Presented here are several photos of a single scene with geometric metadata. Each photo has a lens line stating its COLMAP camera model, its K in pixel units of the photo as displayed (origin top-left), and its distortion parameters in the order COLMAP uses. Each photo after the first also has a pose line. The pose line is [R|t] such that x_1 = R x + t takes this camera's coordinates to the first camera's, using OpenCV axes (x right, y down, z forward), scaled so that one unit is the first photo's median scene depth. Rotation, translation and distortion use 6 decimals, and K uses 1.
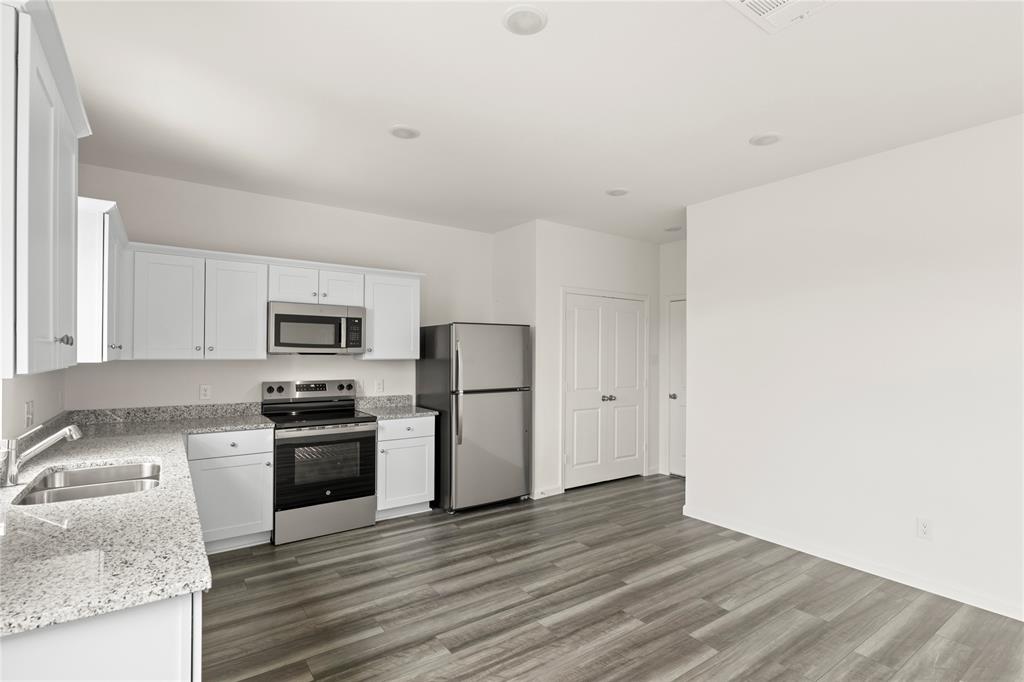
lens RADIAL K [[493.3, 0, 518.7], [0, 493.3, 356.9], [0, 0, 1]] dist [0.000199, 0.001186]
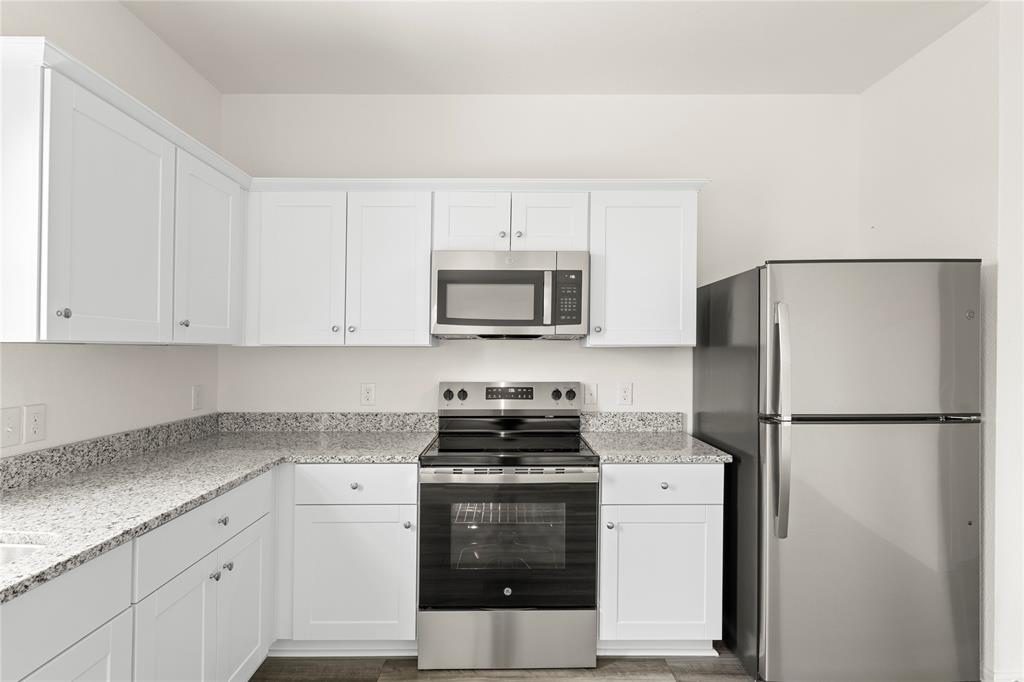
lens RADIAL K [[493.3, 0, 512.5], [0, 493.3, 357.3], [0, 0, 1]] dist [0.000199, 0.001186]
pose [[0.811976, 0.000971, -0.583690, -0.064941], [0.000306, 0.999998, 0.002089, 0.017762], [0.583691, -0.001875, 0.811974, 0.556104]]
